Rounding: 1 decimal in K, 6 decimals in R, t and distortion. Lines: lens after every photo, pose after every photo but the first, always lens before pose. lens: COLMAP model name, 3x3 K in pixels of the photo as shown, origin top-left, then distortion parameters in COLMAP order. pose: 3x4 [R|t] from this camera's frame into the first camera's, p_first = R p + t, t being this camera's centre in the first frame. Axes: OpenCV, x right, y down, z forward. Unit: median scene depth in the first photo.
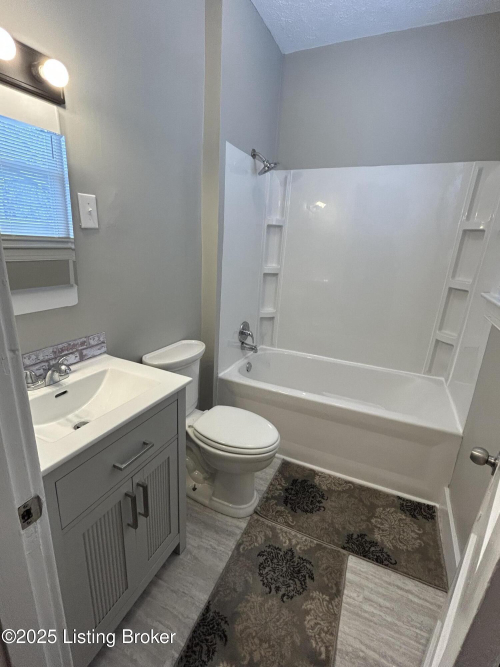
lens RADIAL K [[306.4, 0, 250.5], [0, 306.4, 334.0], [0, 0, 1]] dist [-0.002386, -0.000190]
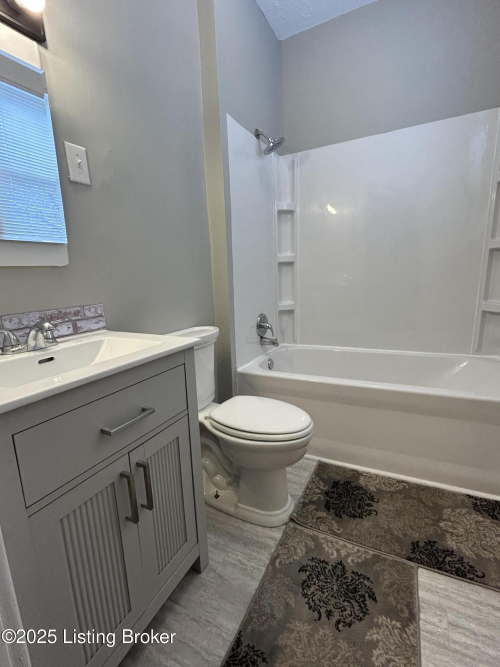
lens RADIAL K [[306.4, 0, 250.2], [0, 306.4, 333.5], [0, 0, 1]] dist [-0.002386, -0.000190]
pose [[0.994778, -0.080682, -0.062504, -0.002334], [0.073818, 0.991701, -0.105263, 0.181045], [0.070478, 0.100099, 0.992478, 0.142233]]
